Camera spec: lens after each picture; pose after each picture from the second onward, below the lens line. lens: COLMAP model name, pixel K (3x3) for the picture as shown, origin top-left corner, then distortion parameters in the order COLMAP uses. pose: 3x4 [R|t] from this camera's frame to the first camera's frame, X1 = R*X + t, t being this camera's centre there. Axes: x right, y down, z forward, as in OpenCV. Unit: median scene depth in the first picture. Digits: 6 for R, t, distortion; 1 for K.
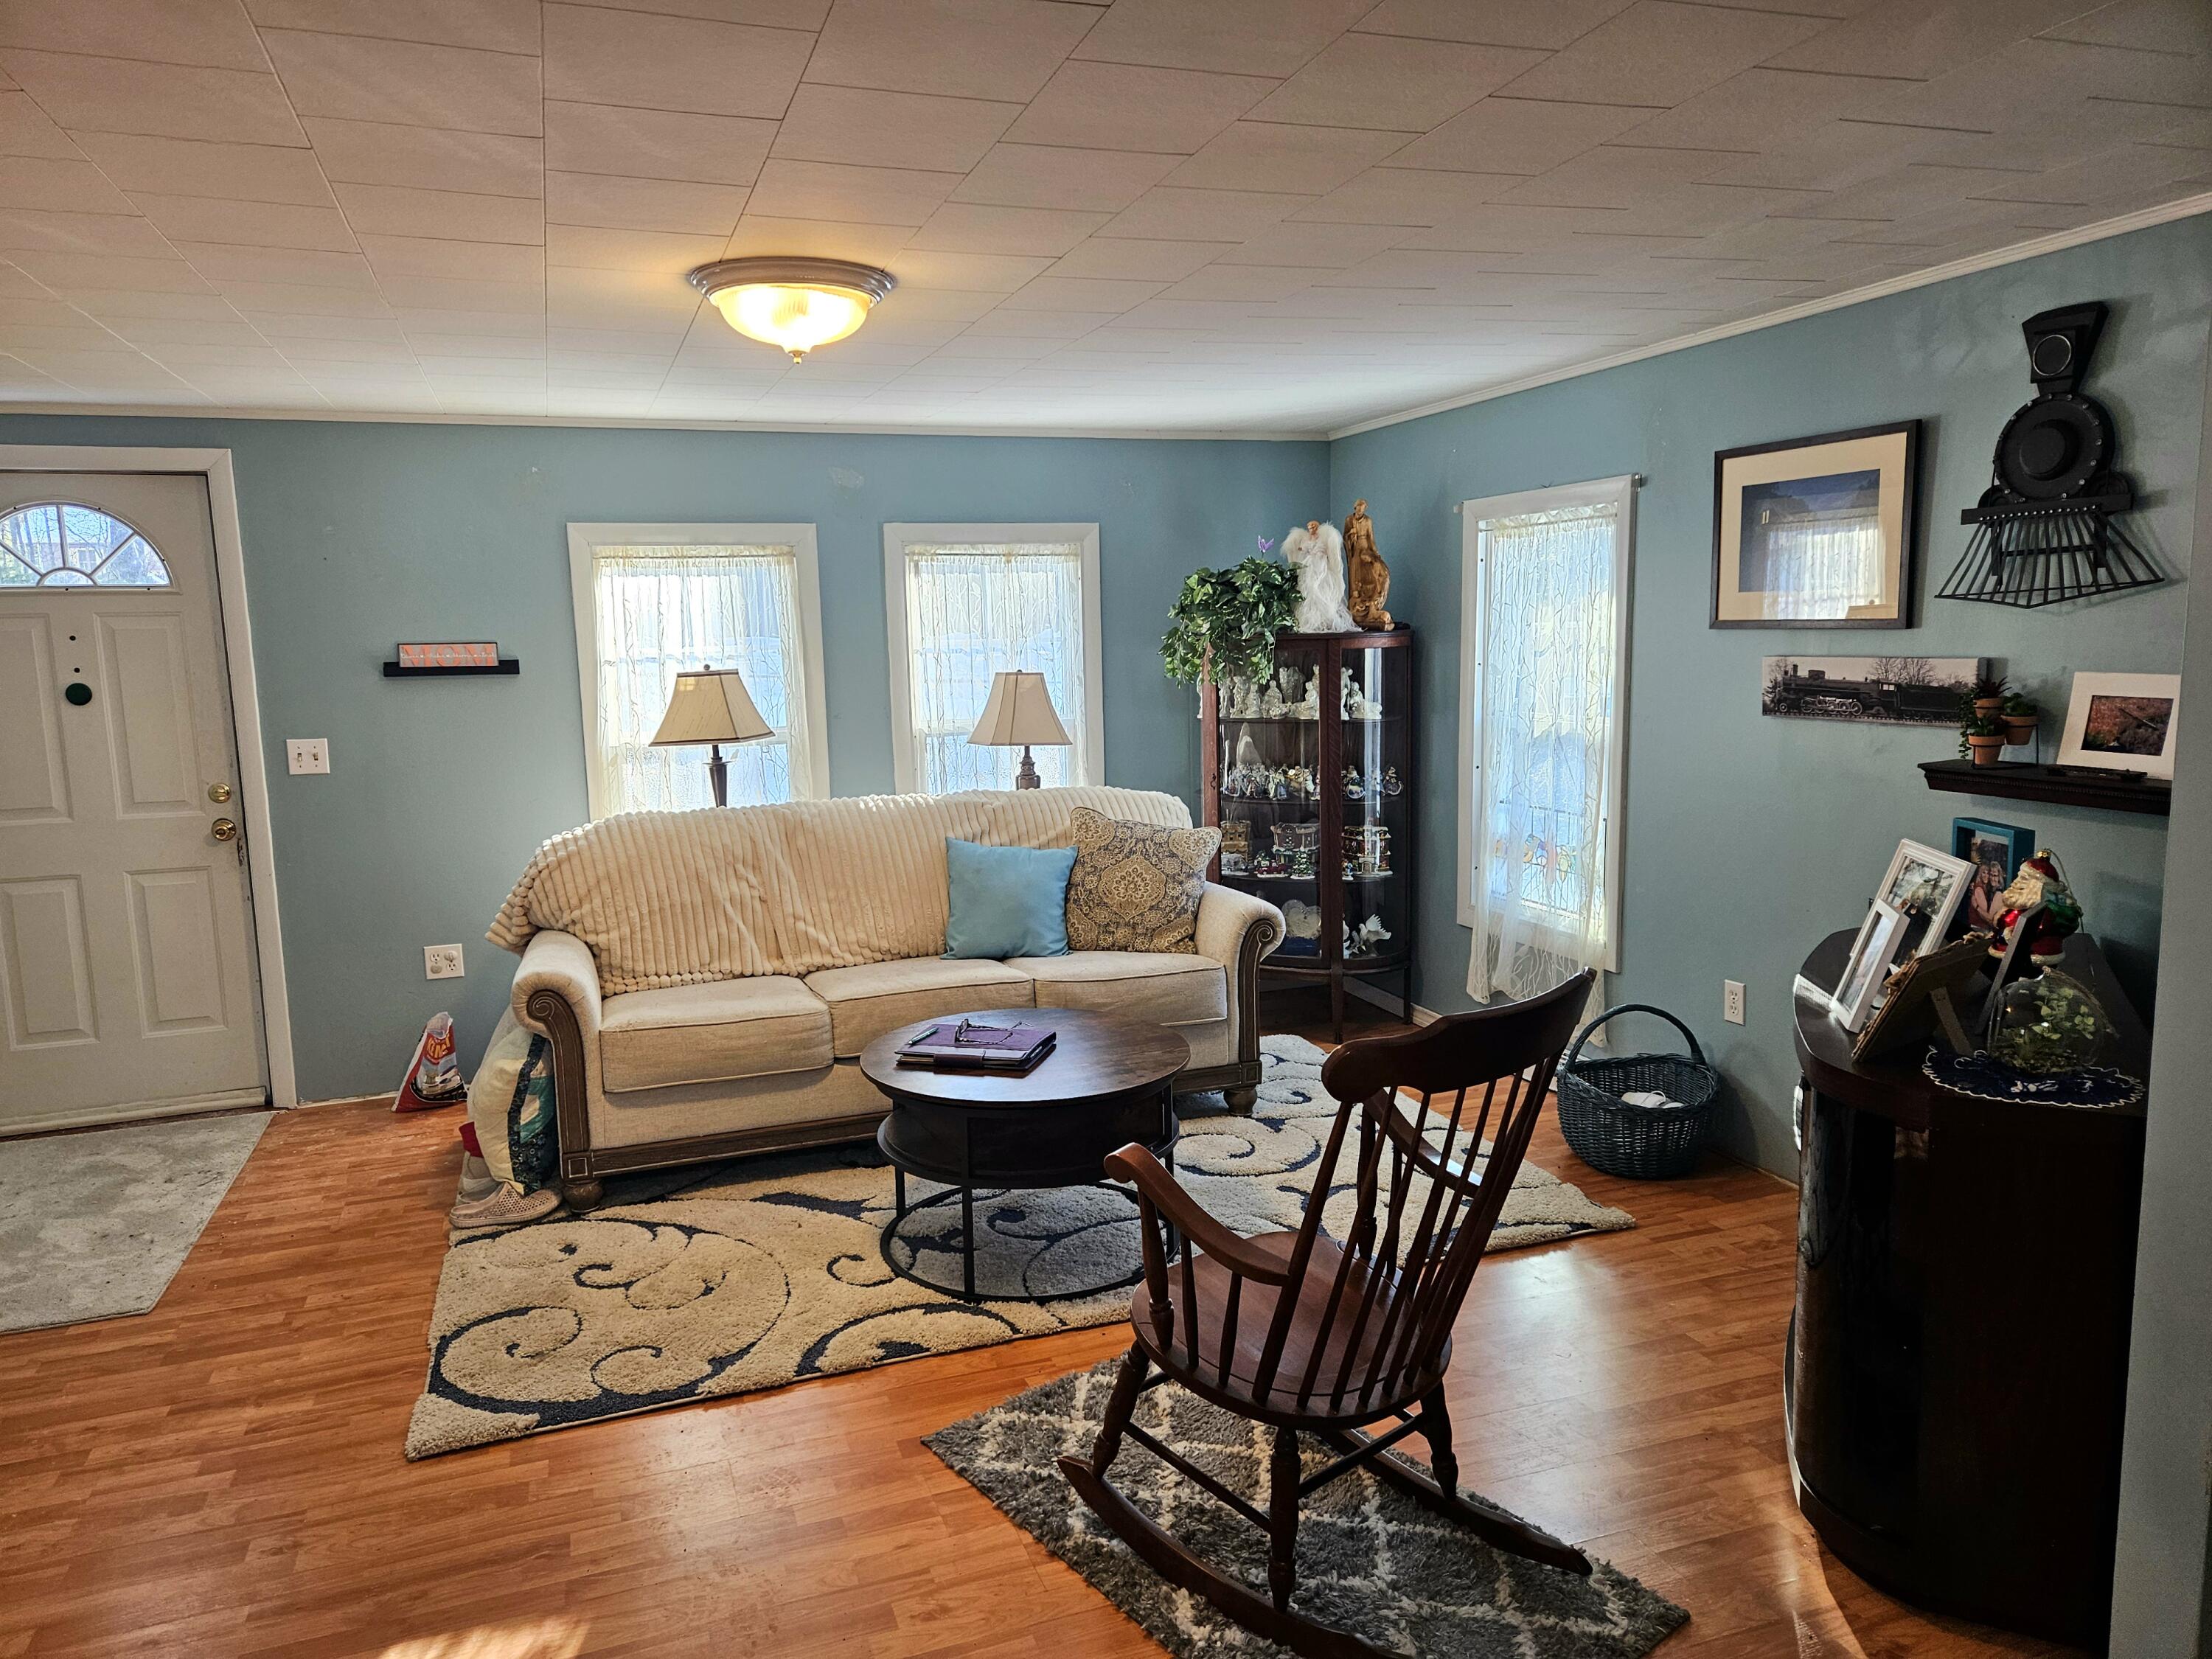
lens RADIAL K [[1467.6, 0, 1074.1], [0, 1467.6, 835.0], [0, 0, 1]] dist [0.080761, -0.065519]
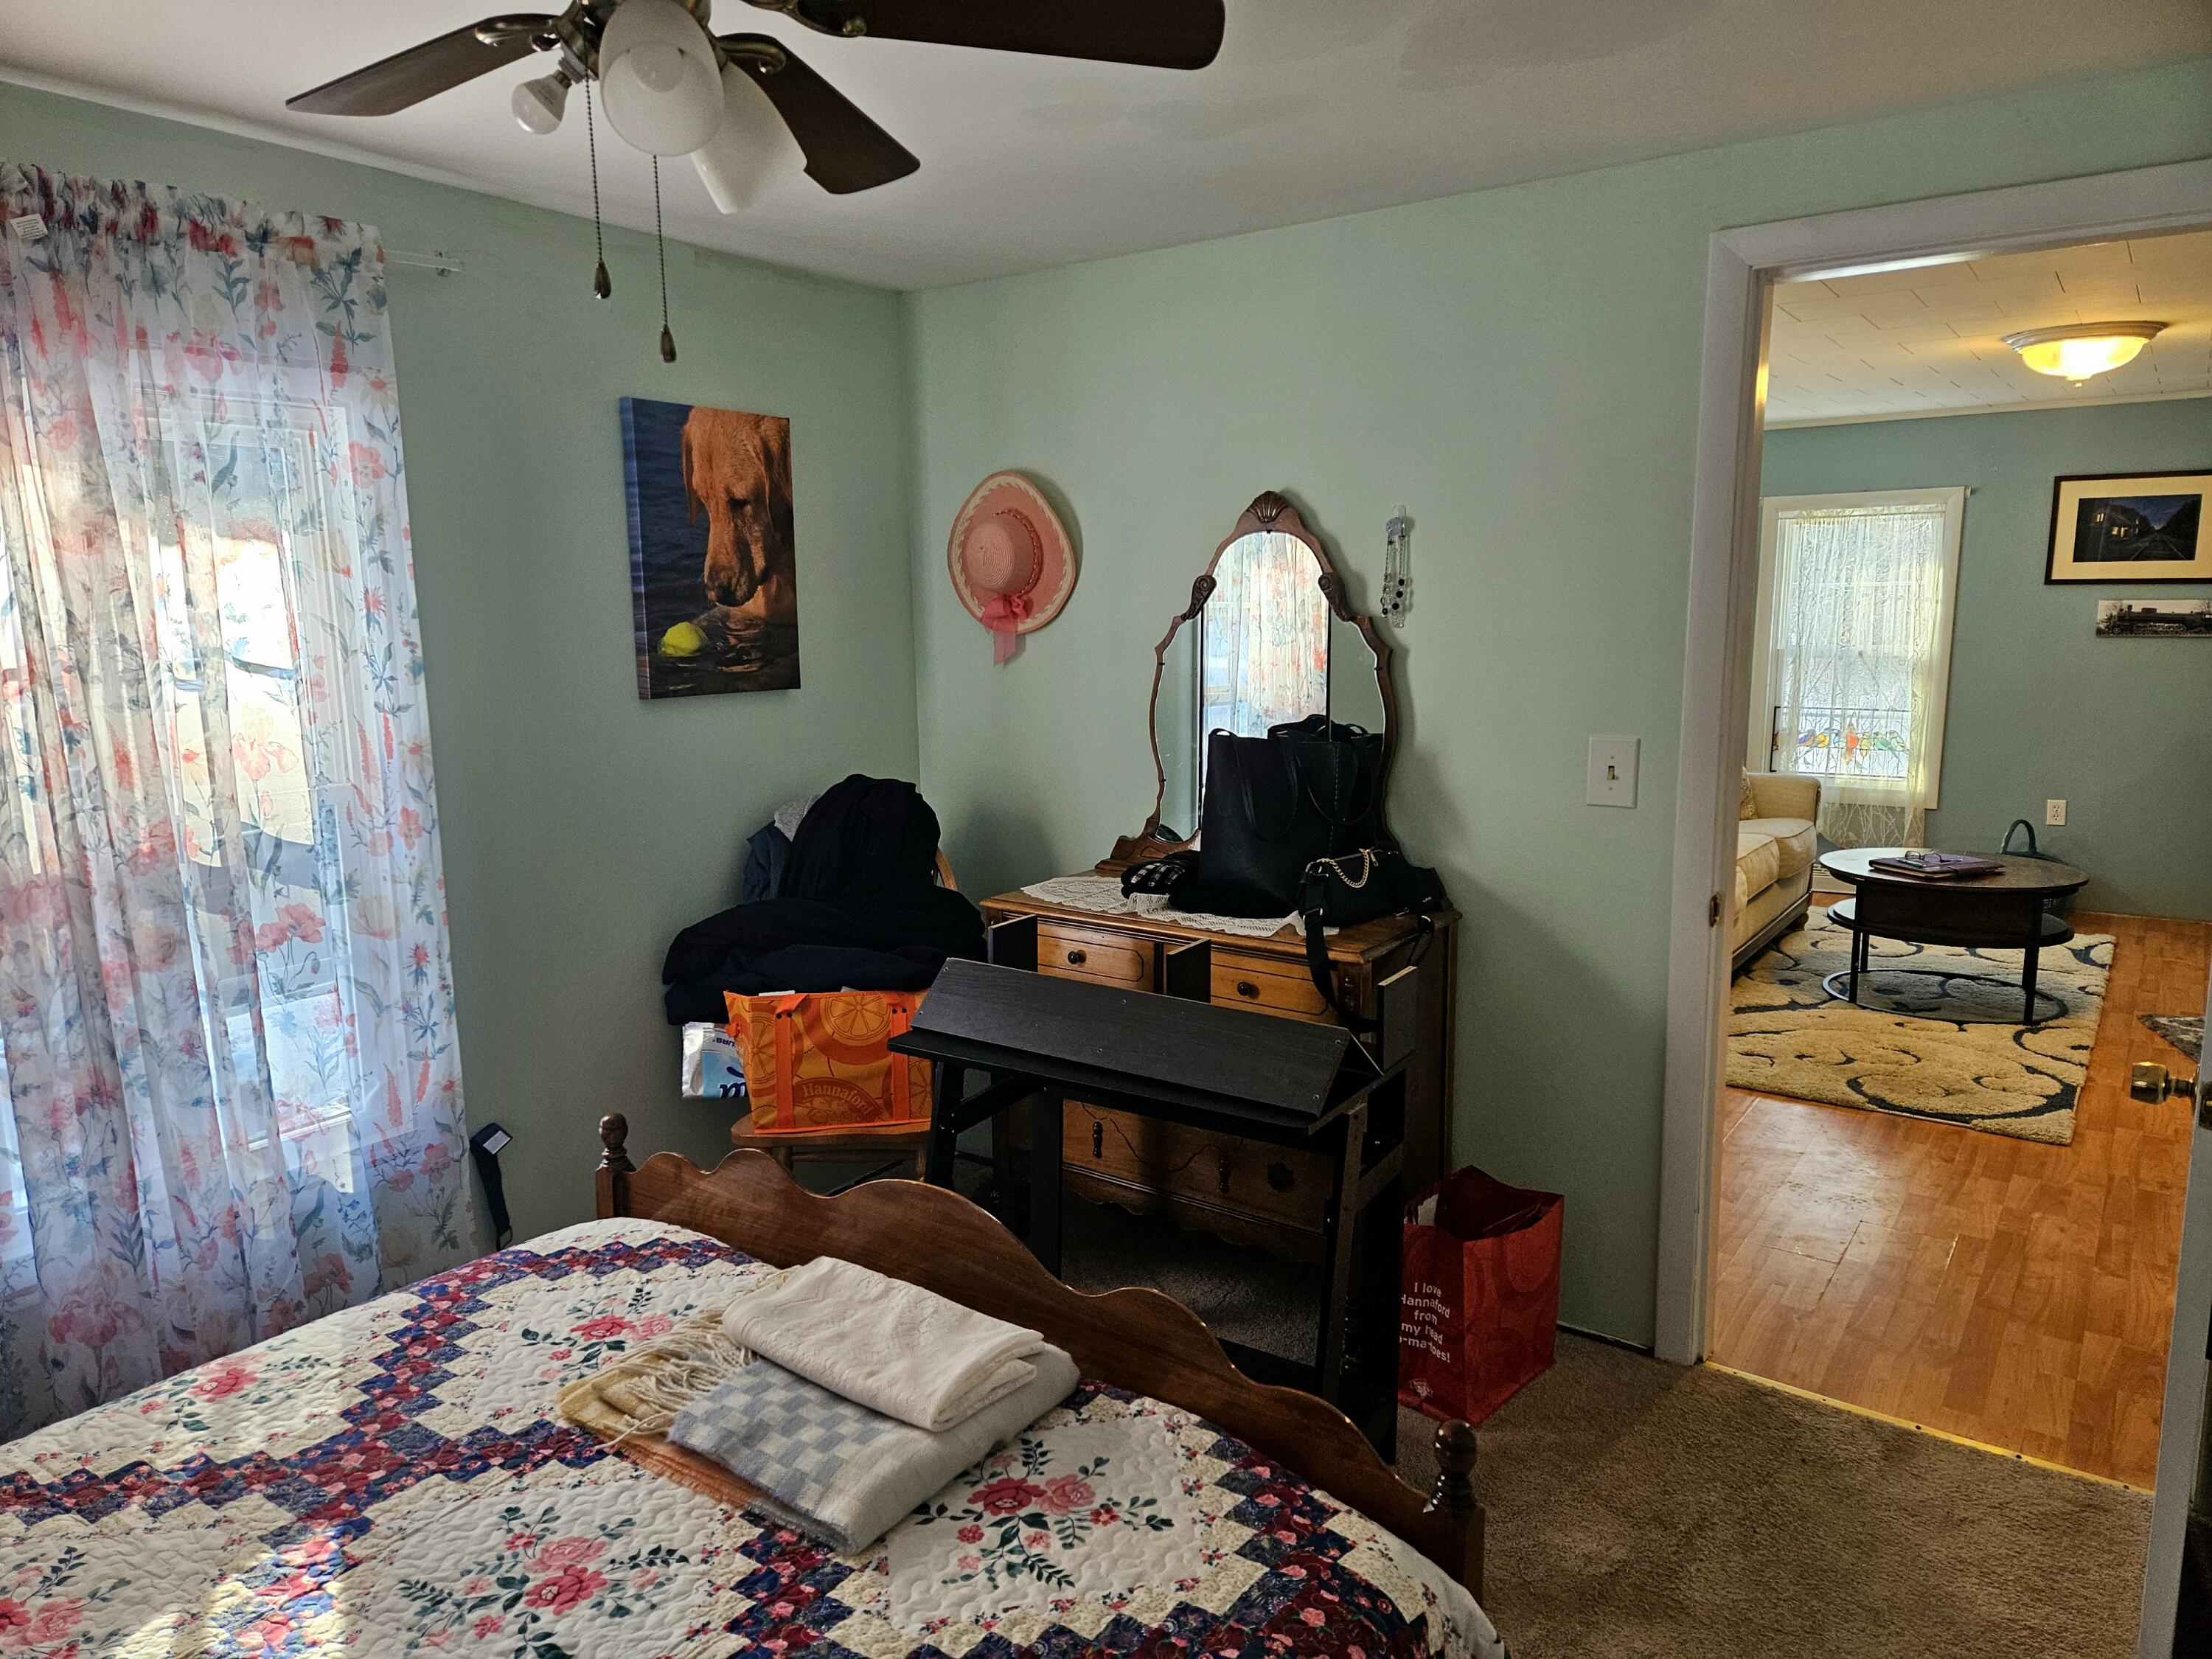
lens RADIAL K [[1467.6, 0, 1086.6], [0, 1467.6, 837.6], [0, 0, 1]] dist [0.080761, -0.065519]
pose [[0.822617, -0.078303, 0.563179, -1.301705], [0.072949, 0.996821, 0.032041, 0.007986], [-0.563897, 0.014726, 0.825714, 0.222991]]
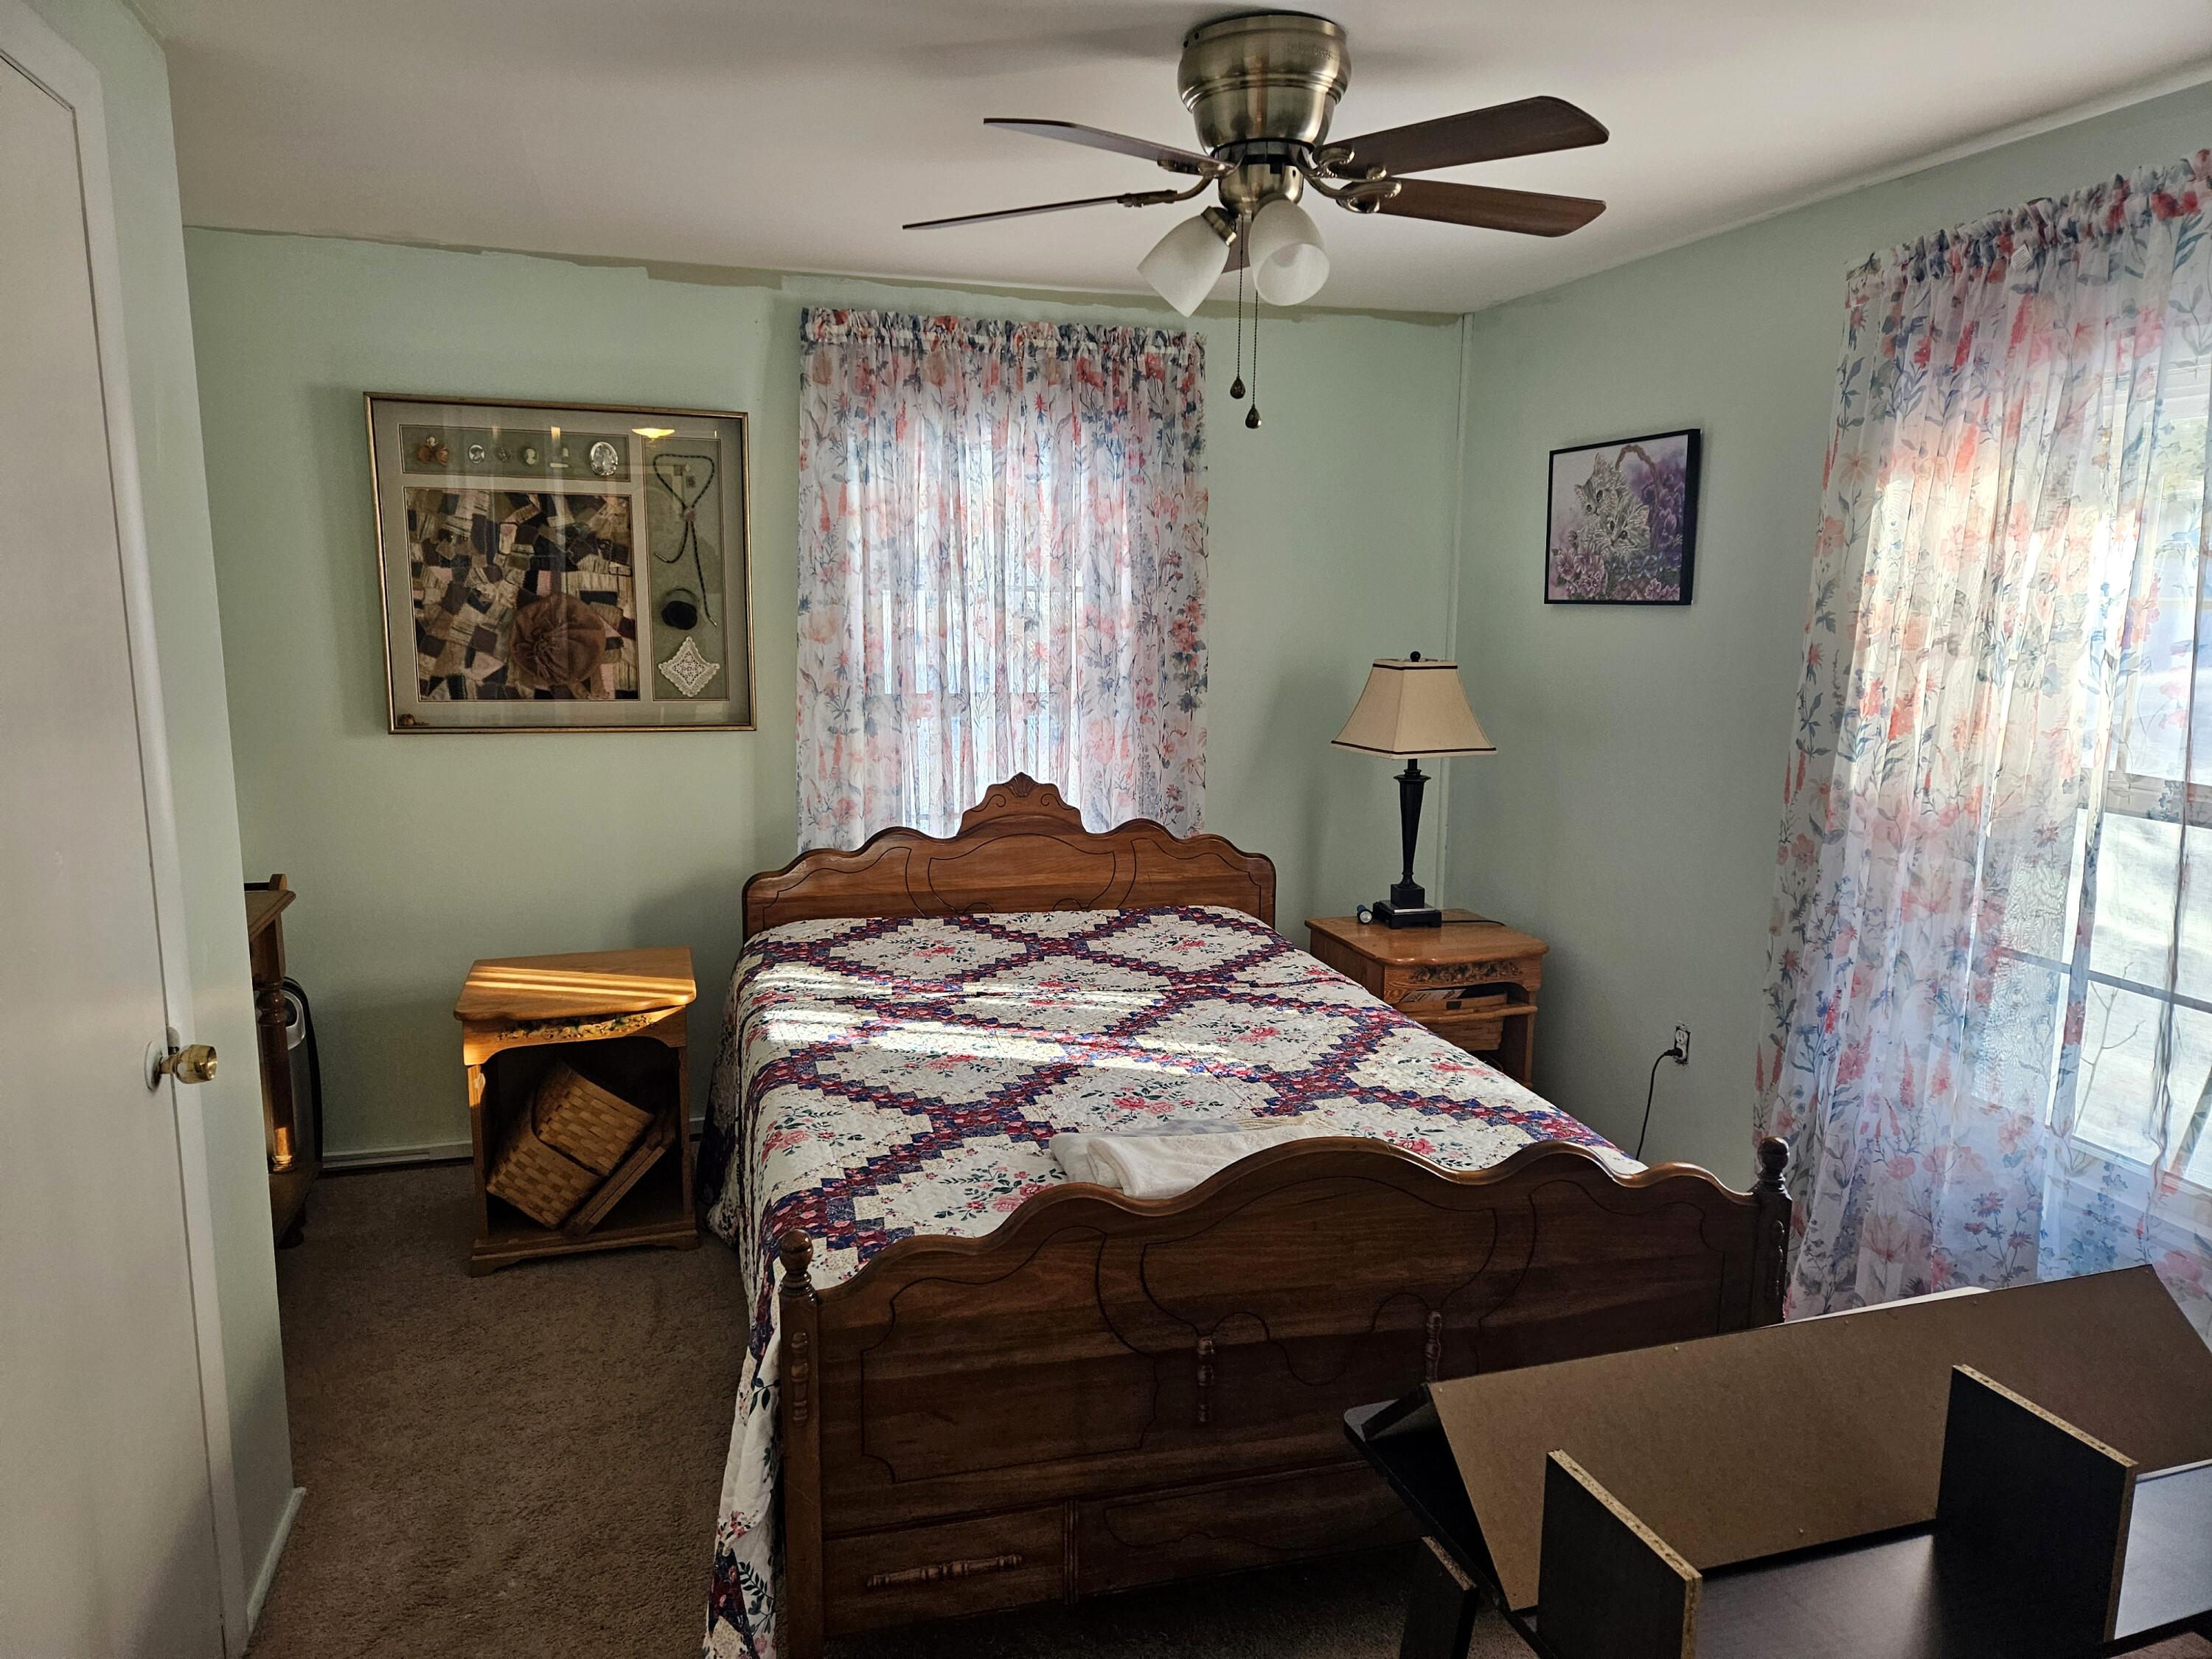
lens RADIAL K [[1467.6, 0, 1102.3], [0, 1467.6, 830.3], [0, 0, 1]] dist [0.080761, -0.065519]
pose [[-0.048108, 0.193164, -0.979986, -0.670733], [-0.145533, 0.969297, 0.198201, -0.054685], [0.988183, 0.152155, -0.018519, 0.527720]]
